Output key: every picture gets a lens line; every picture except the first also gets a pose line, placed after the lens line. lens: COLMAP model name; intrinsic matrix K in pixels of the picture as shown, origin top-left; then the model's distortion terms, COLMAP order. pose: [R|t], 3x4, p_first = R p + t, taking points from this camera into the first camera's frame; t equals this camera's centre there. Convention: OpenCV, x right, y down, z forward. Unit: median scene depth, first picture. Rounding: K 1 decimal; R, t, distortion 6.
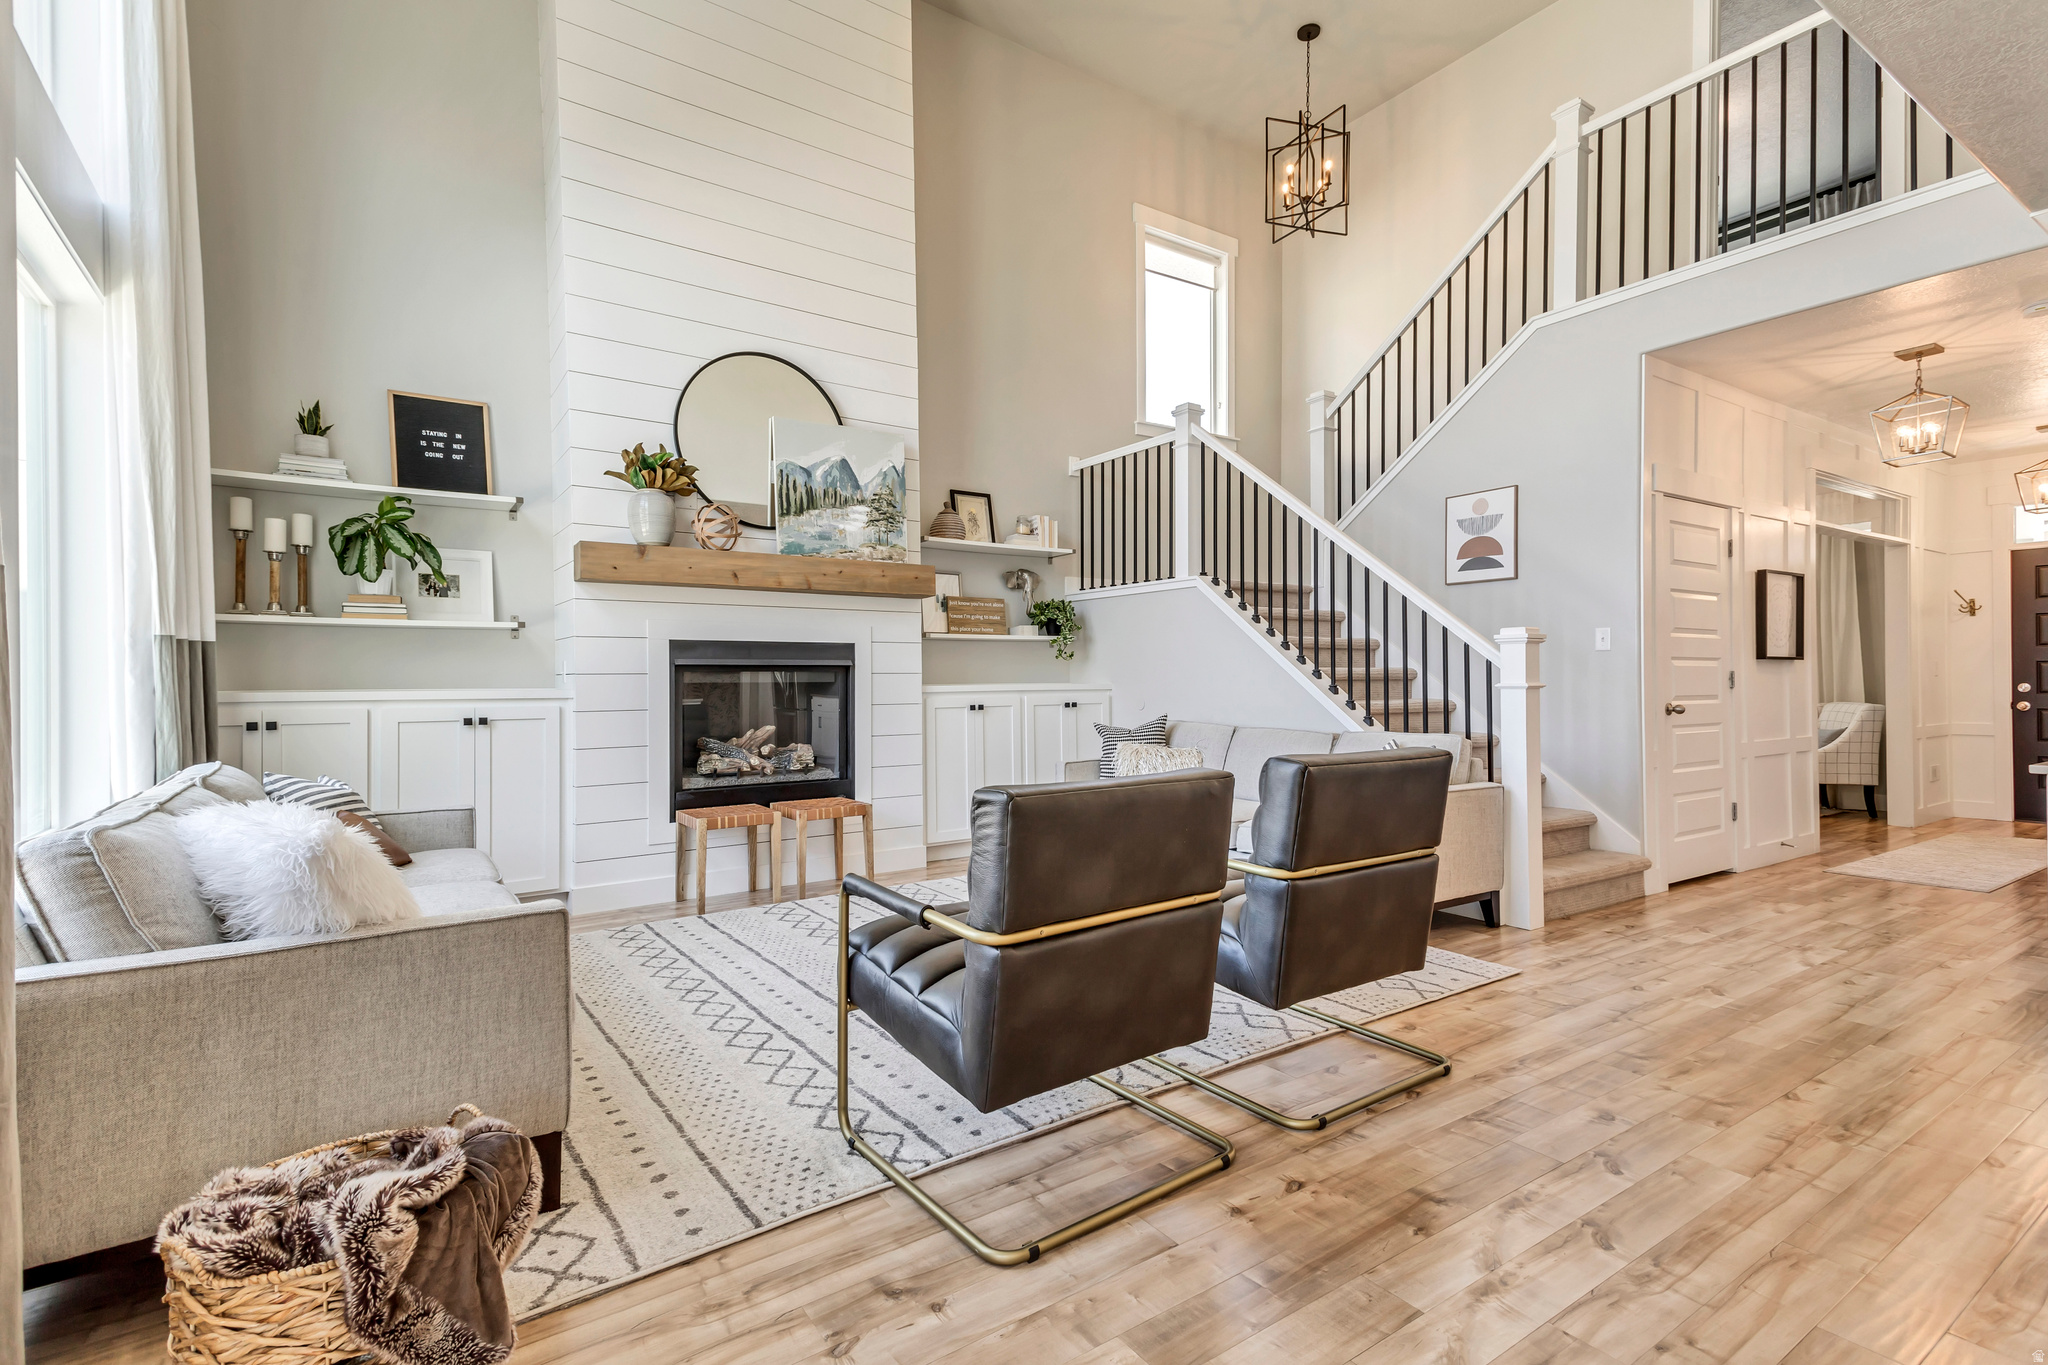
lens RADIAL K [[953.0, 0, 1030.6], [0, 953.0, 678.1], [0, 0, 1]] dist [0.047068, -0.003735]
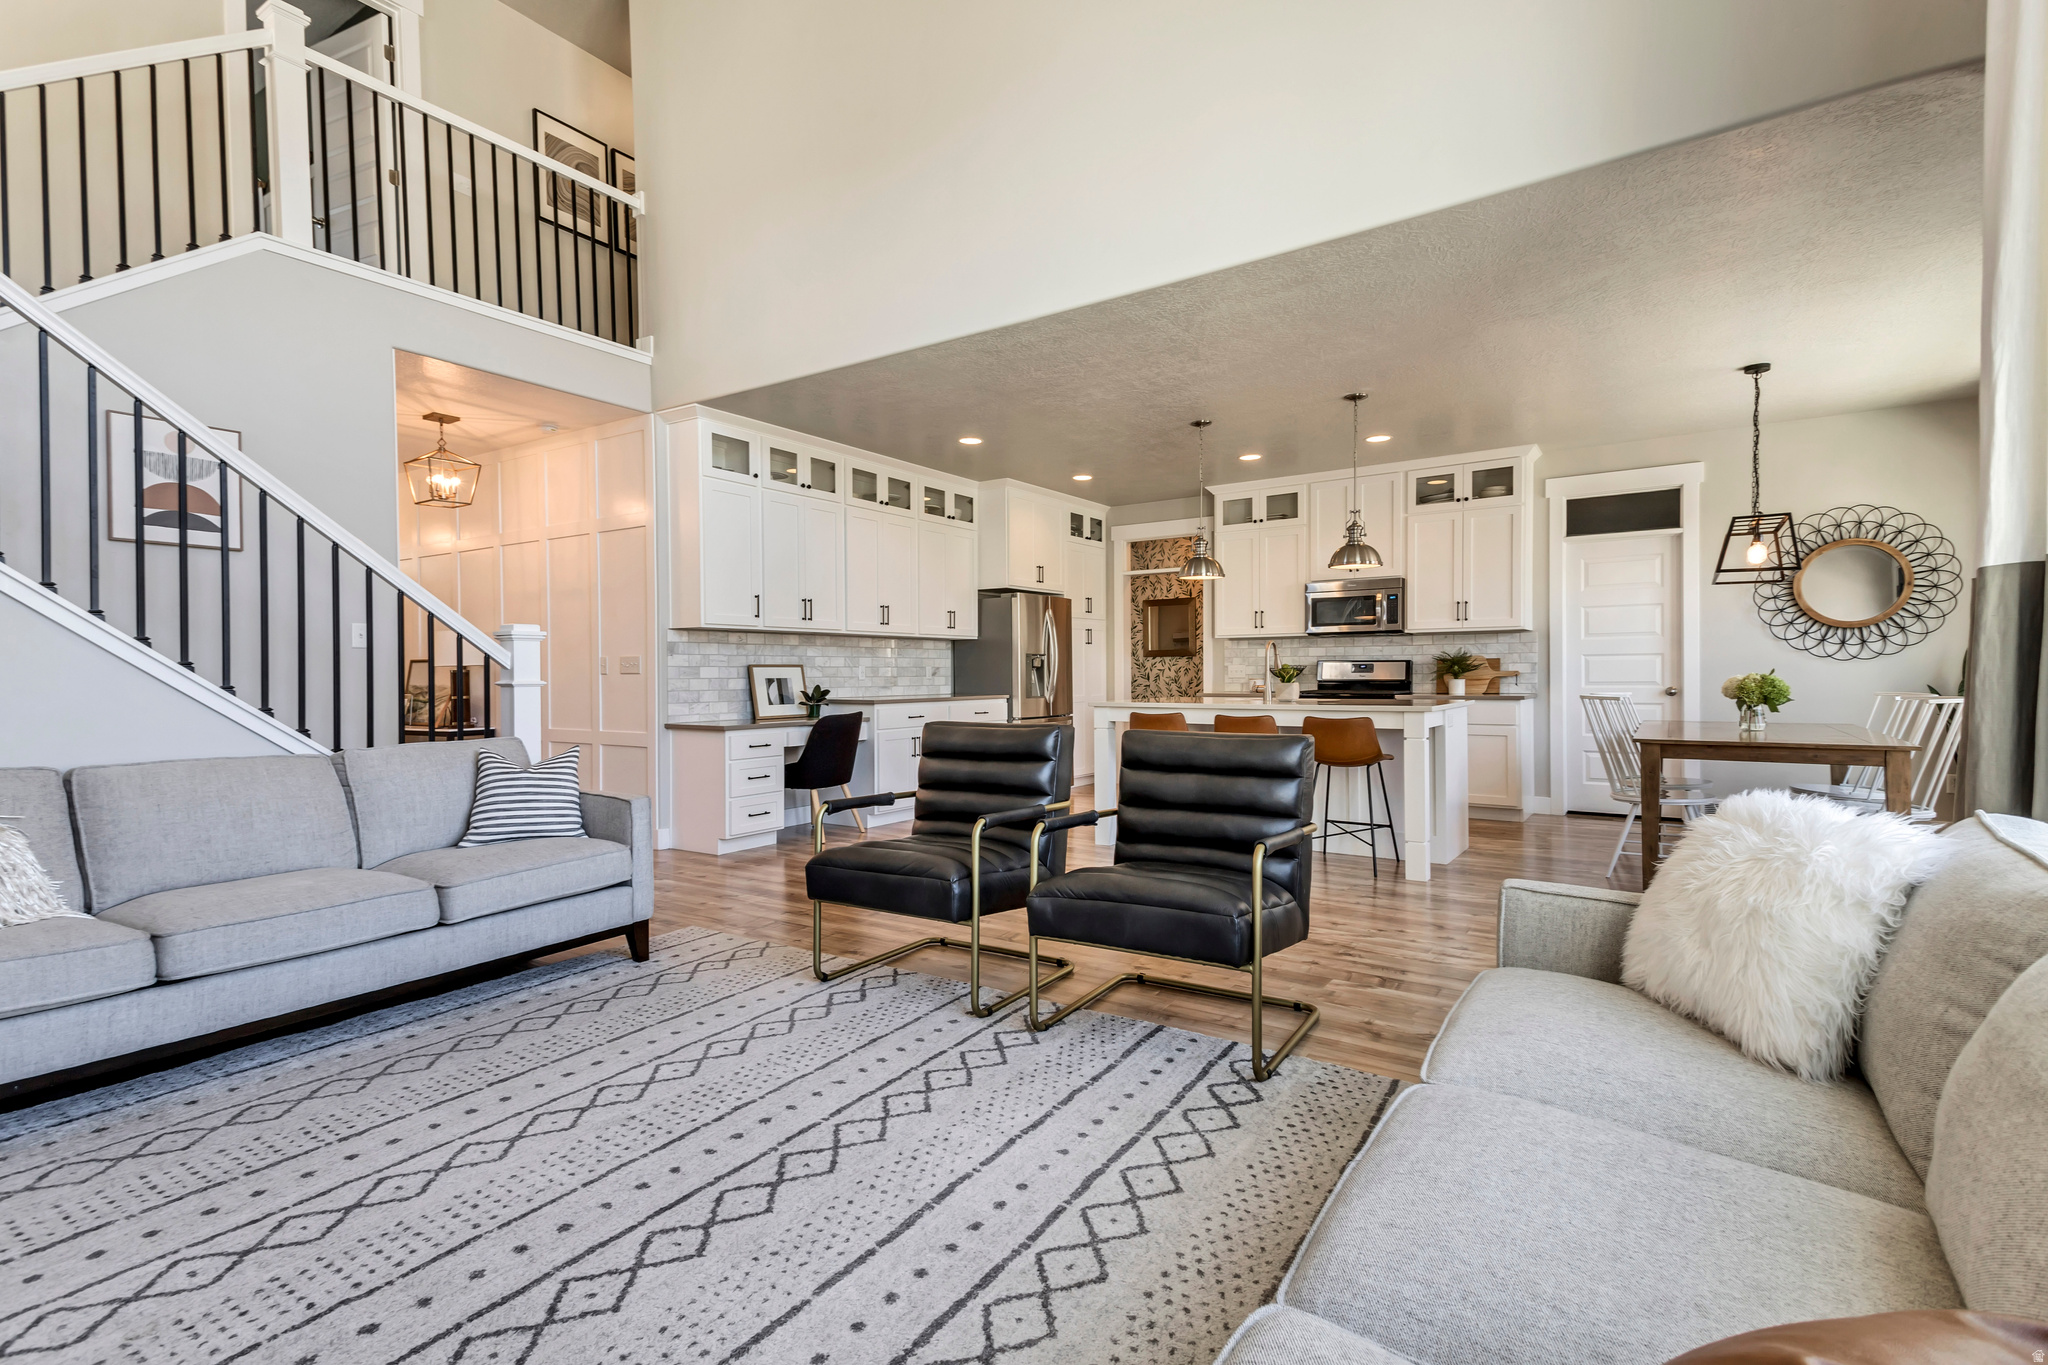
lens RADIAL K [[953.0, 0, 1024.8], [0, 953.0, 679.9], [0, 0, 1]] dist [0.047068, -0.003735]
pose [[-0.362847, 0.002216, 0.931846, -0.498732], [0.004810, 0.999988, -0.000505, 0.006083], [-0.931837, 0.004299, -0.362853, 0.731967]]
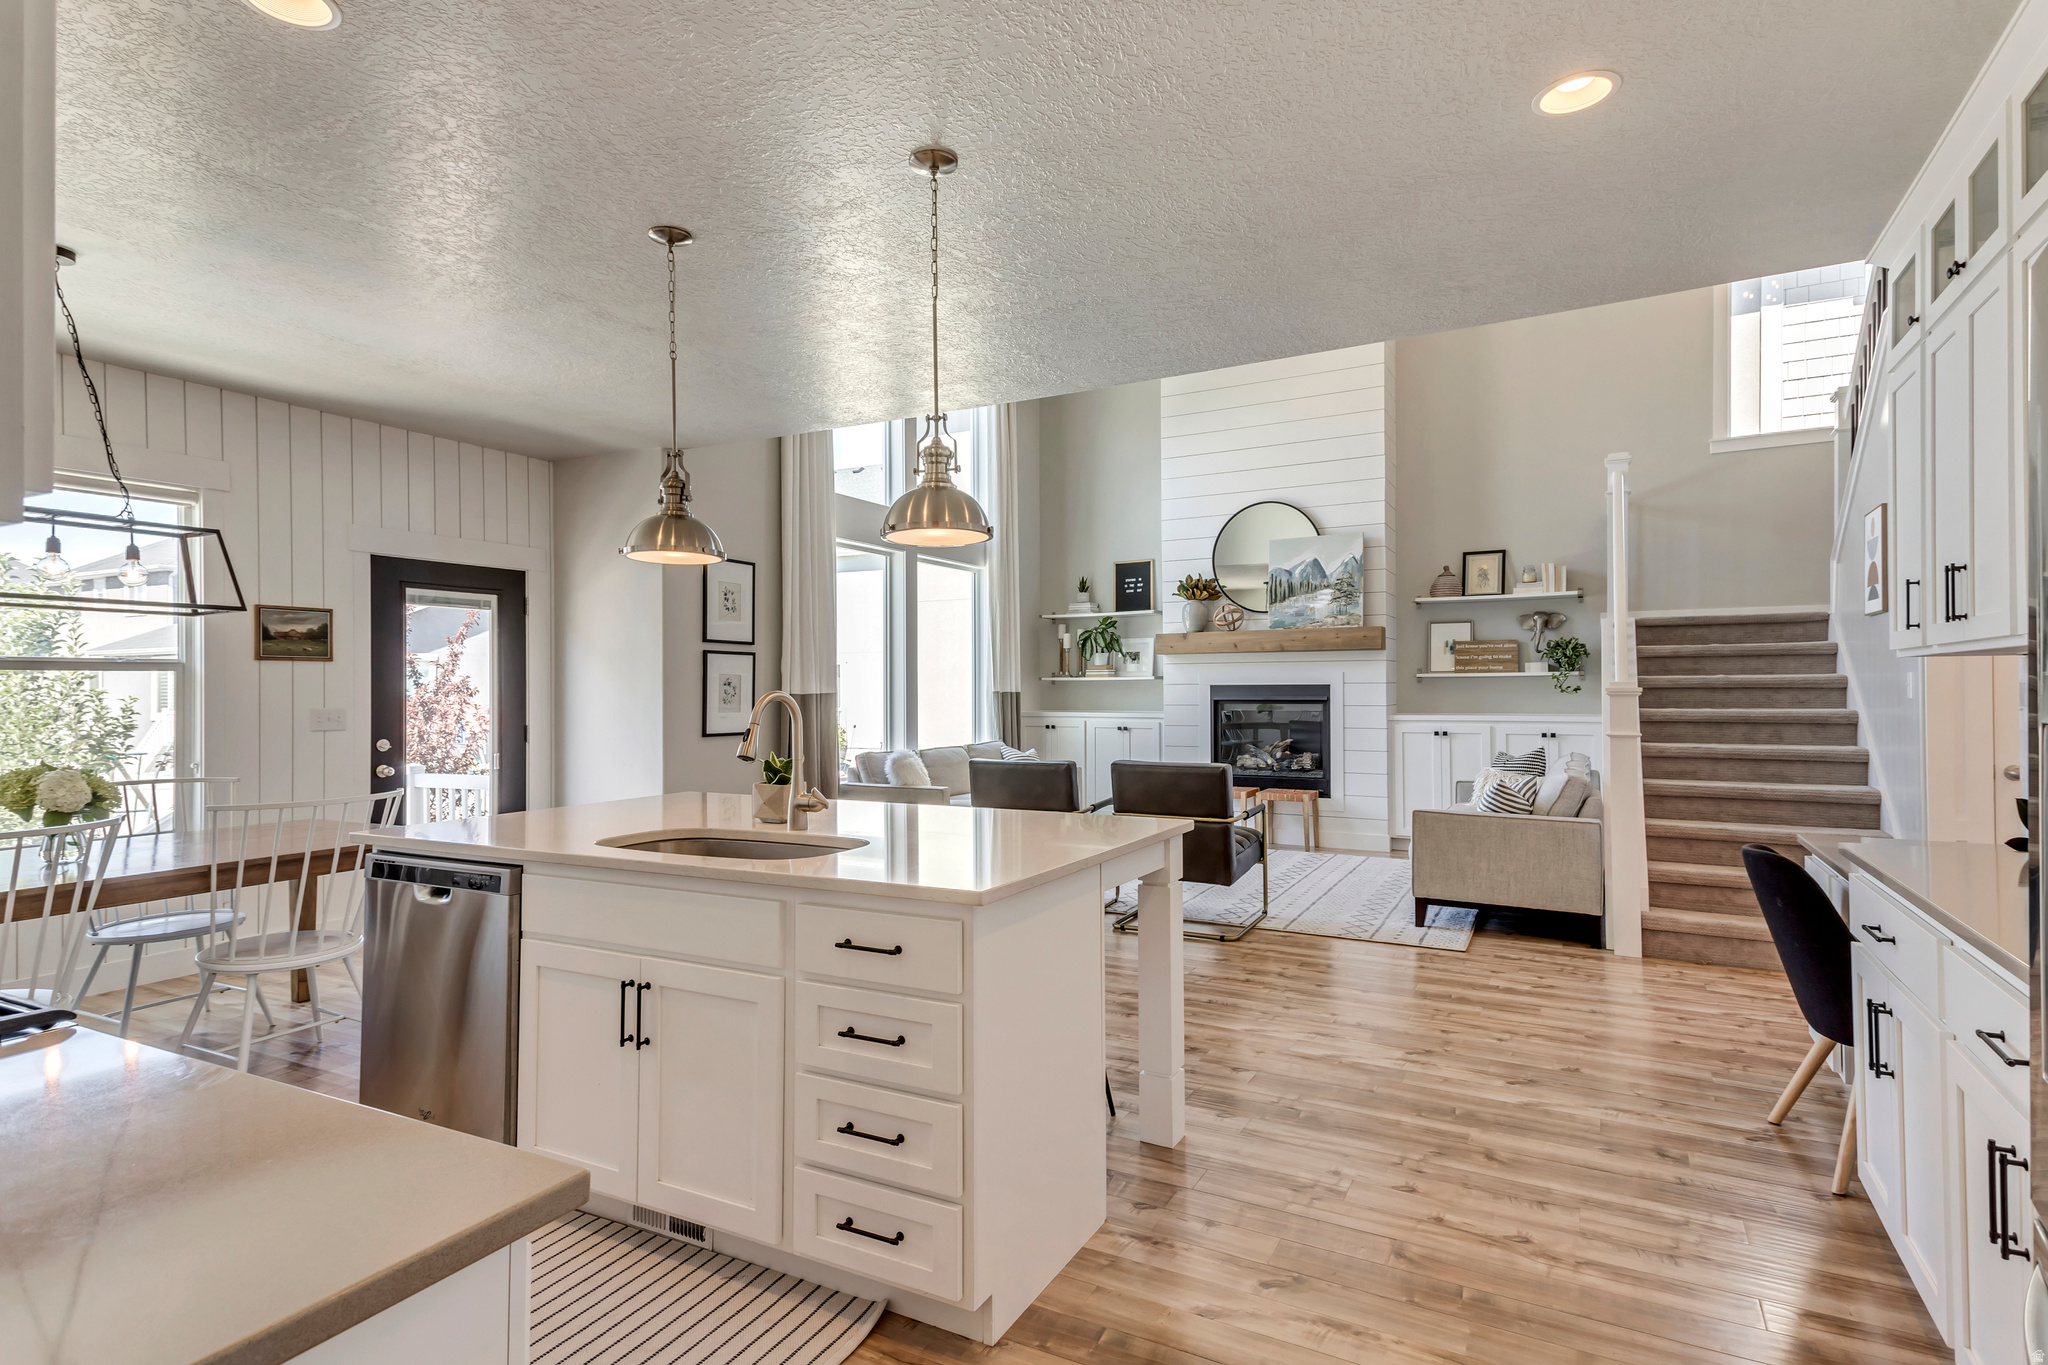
lens RADIAL K [[1038.2, 0, 1018.5], [0, 1038.2, 681.3], [0, 0, 1]] dist [0.040646, -0.000428]
pose [[0.449817, -0.001946, -0.893119, 1.054637], [0.005705, 0.999983, 0.000695, -0.047438], [0.893103, -0.005408, 0.449820, -0.125366]]
